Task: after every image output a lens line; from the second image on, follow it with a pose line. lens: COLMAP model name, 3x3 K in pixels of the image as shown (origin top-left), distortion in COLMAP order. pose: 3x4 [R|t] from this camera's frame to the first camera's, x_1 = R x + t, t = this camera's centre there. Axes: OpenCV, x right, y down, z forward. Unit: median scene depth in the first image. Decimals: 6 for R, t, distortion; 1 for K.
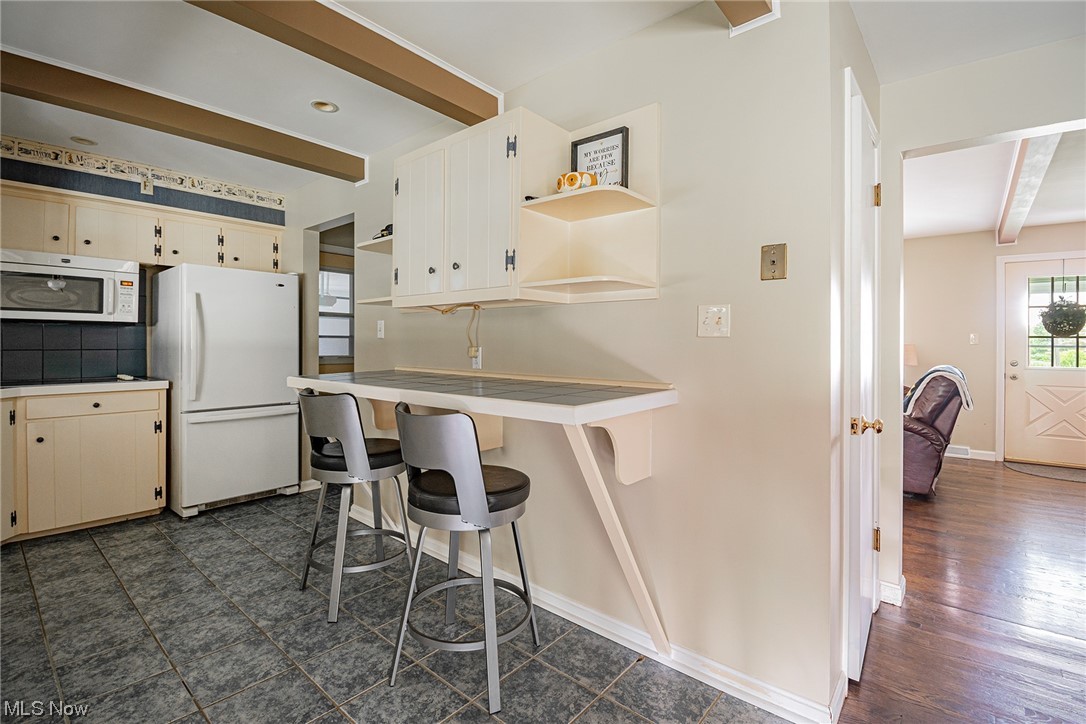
lens RADIAL K [[490.3, 0, 543.8], [0, 490.3, 343.1], [0, 0, 1]] dist [-0.000818, -0.014078]
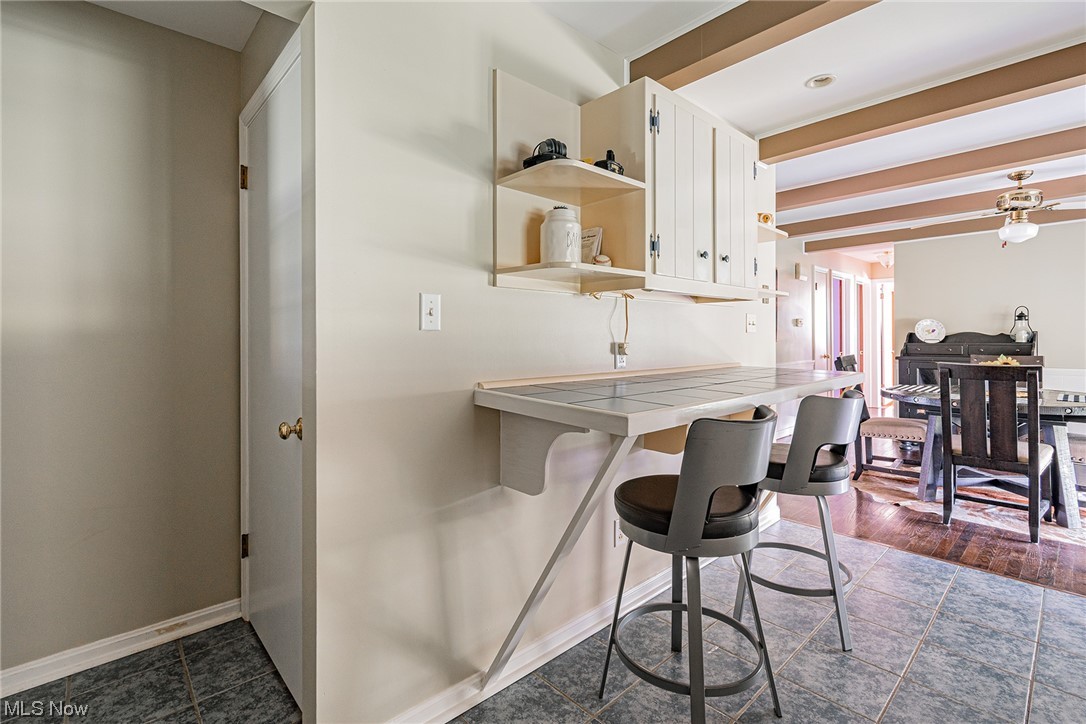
lens RADIAL K [[493.9, 0, 543.3], [0, 493.9, 340.5], [0, 0, 1]] dist [-0.000243, -0.000070]
pose [[0.122307, -0.015167, 0.992376, -0.823075], [0.002895, 0.999884, 0.014925, -0.007125], [-0.992488, 0.001047, 0.122337, 0.854451]]
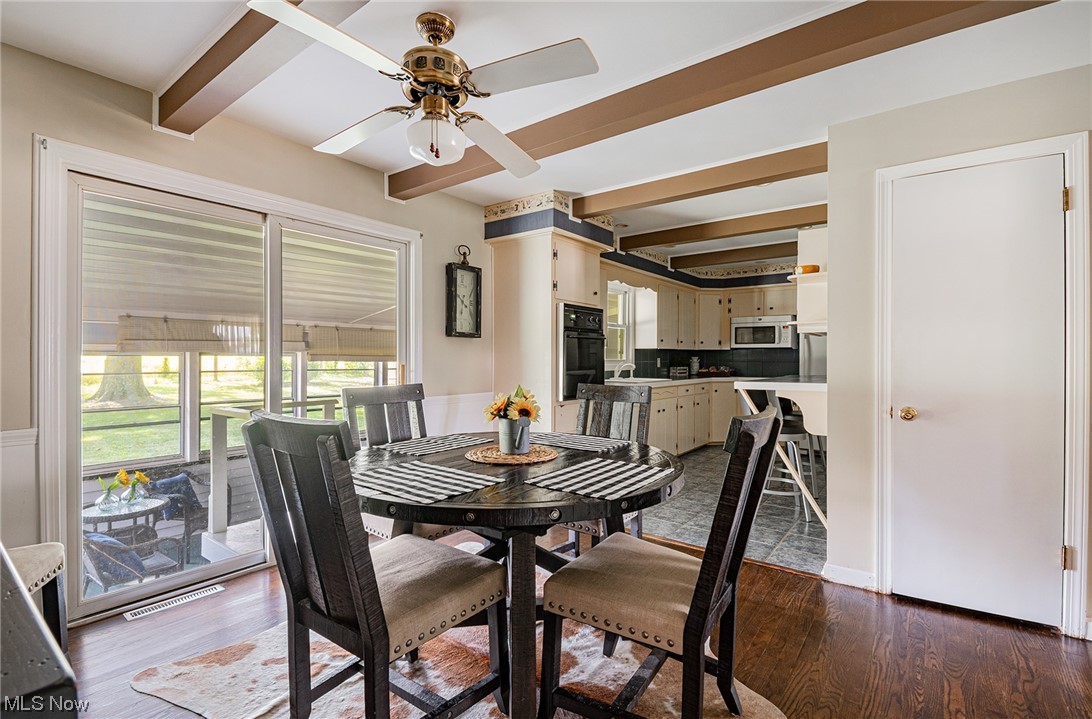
lens RADIAL K [[495.8, 0, 550.6], [0, 495.8, 359.0], [0, 0, 1]] dist [-0.001084, -0.000018]
pose [[0.061962, -0.002987, -0.998074, 1.122472], [-0.000584, 0.999995, -0.003029, 0.010253], [0.998078, 0.000771, 0.061960, -0.049505]]
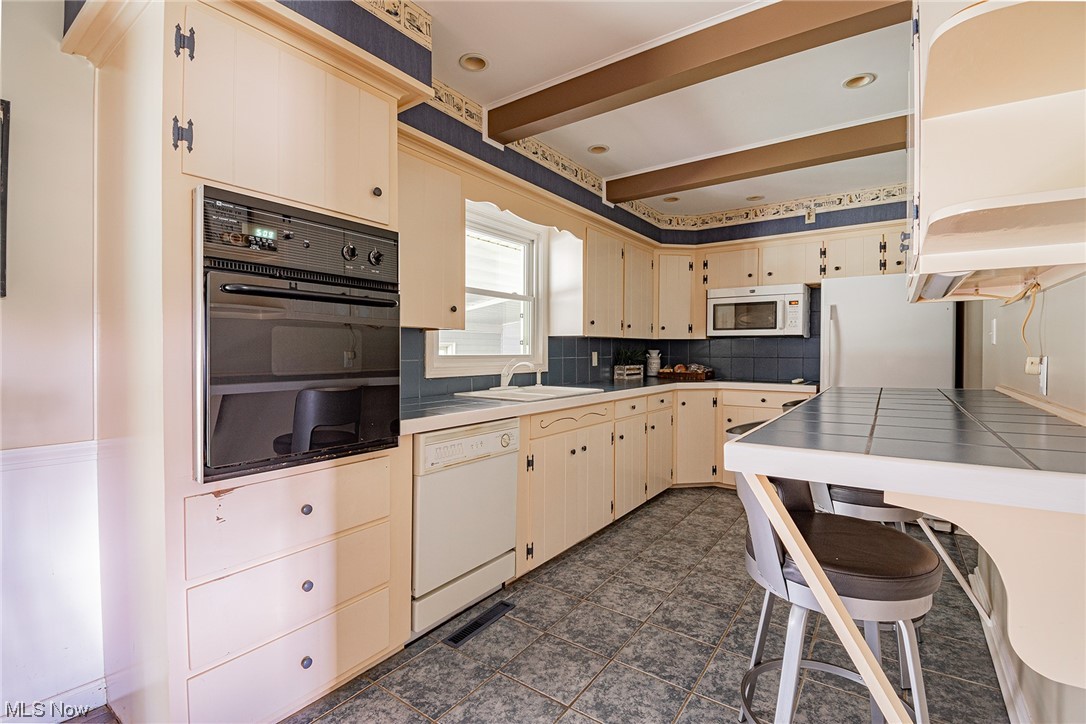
lens RADIAL K [[485.3, 0, 547.9], [0, 485.3, 357.7], [0, 0, 1]] dist [0.016216, -0.023150]
pose [[0.096157, 0.008447, -0.995330, 0.309042], [-0.000843, 0.999964, 0.008405, 0.004190], [0.995366, 0.000031, 0.096161, 0.302522]]
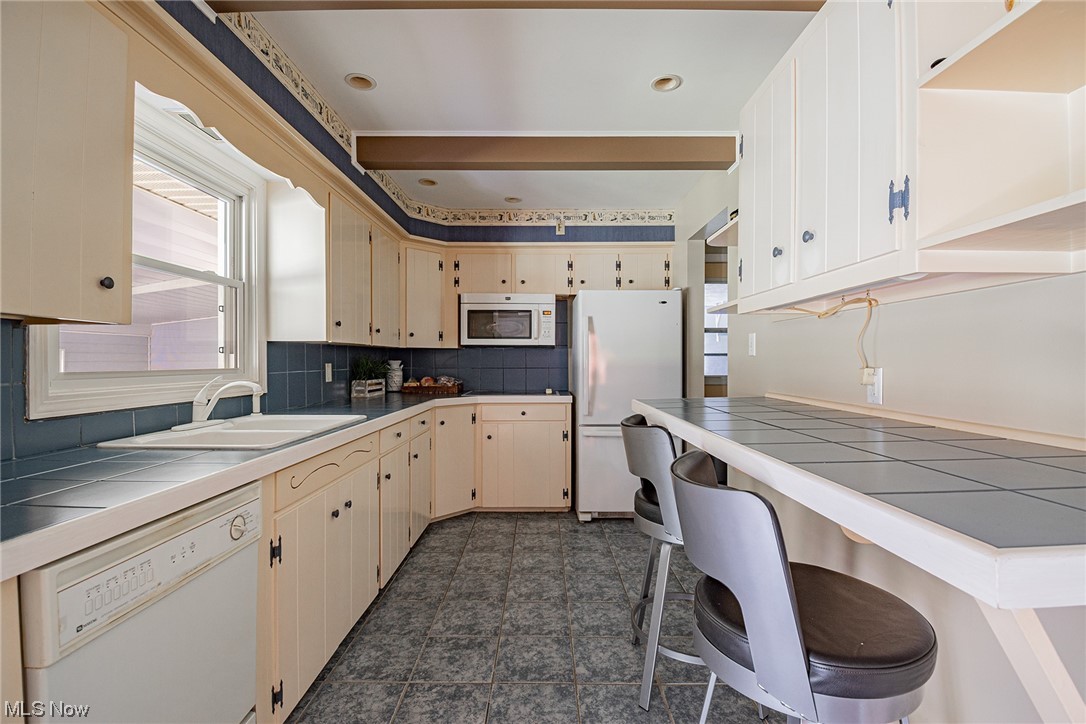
lens RADIAL K [[485.3, 0, 545.5], [0, 485.3, 364.7], [0, 0, 1]] dist [0.018380, -0.022695]
pose [[0.650302, 0.000236, -0.759676, 0.048716], [0.004730, 0.999979, 0.004359, -0.000361], [0.759661, -0.006428, 0.650288, 0.241253]]
